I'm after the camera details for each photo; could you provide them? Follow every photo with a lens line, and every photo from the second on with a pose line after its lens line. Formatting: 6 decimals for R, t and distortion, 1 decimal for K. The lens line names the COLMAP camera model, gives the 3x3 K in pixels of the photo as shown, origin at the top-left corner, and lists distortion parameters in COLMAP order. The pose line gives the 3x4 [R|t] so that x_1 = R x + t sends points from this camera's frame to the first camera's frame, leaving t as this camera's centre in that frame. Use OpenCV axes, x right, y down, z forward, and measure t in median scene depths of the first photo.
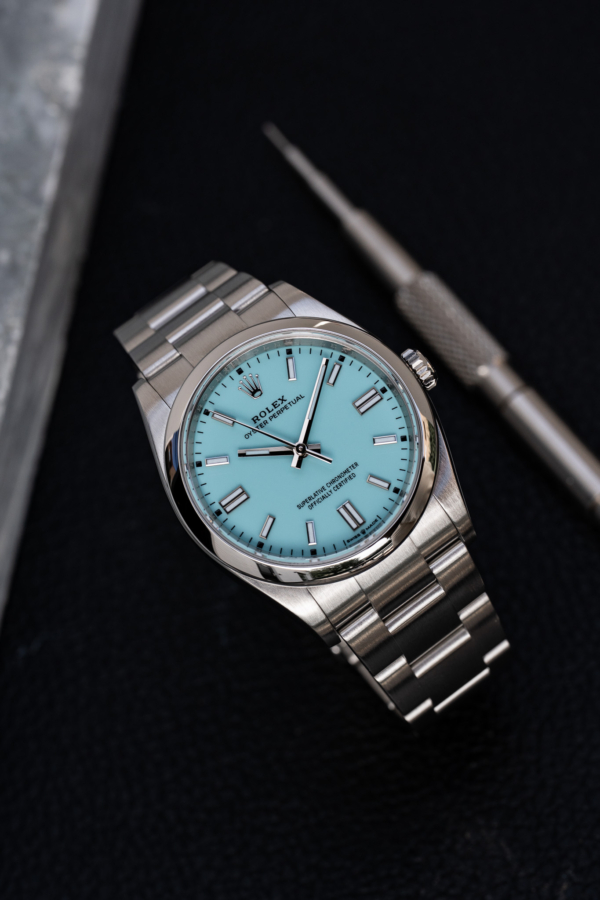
lens RADIAL K [[4270.8, 0, 319.7], [0, 4270.8, 443.3], [0, 0, 1]] dist [1.441929, 0.000000]
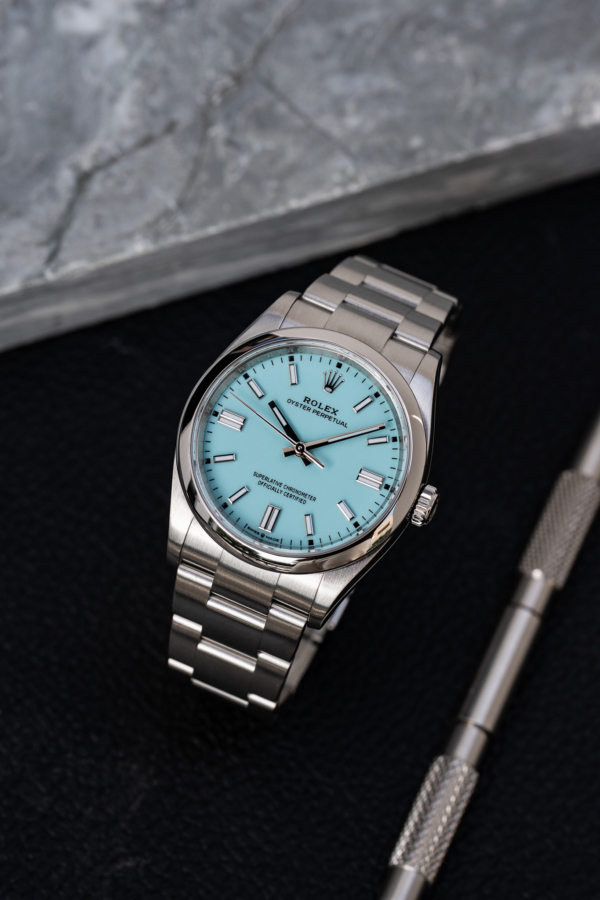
lens RADIAL K [[4270.8, 0, 301.6], [0, 4270.8, 454.8], [0, 0, 1]] dist [1.441929, 0.000000]
pose [[0.490357, 0.858623, -0.149387, 0.152658], [-0.842094, 0.510954, 0.172637, -0.177691], [0.224560, 0.041144, 0.973591, -0.065485]]
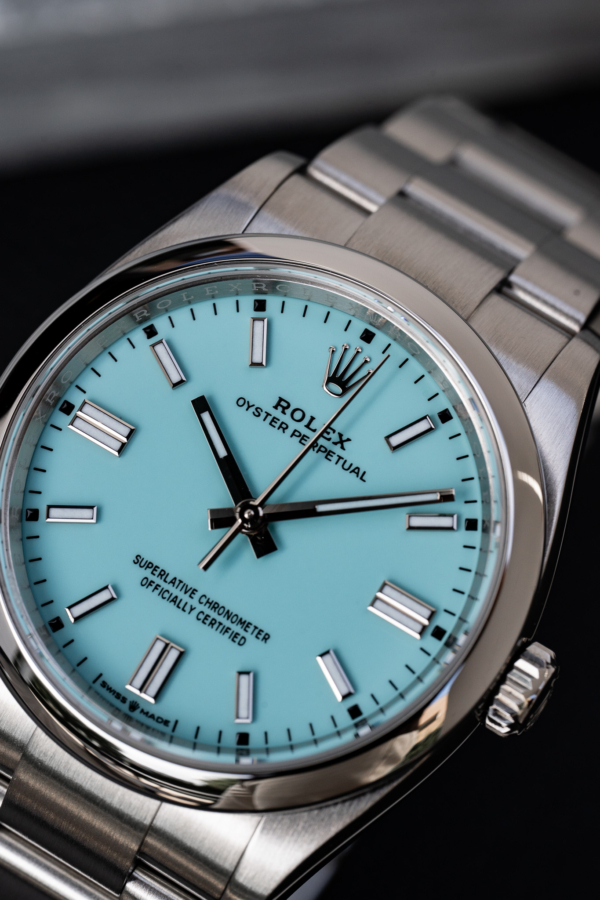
lens RADIAL K [[4270.8, 0, 296.4], [0, 4270.8, 451.2], [0, 0, 1]] dist [1.441929, 0.000000]
pose [[0.363461, 0.918187, -0.157573, 0.061568], [-0.898651, 0.390142, 0.200539, -0.094944], [0.245608, 0.068715, 0.966931, 0.517106]]
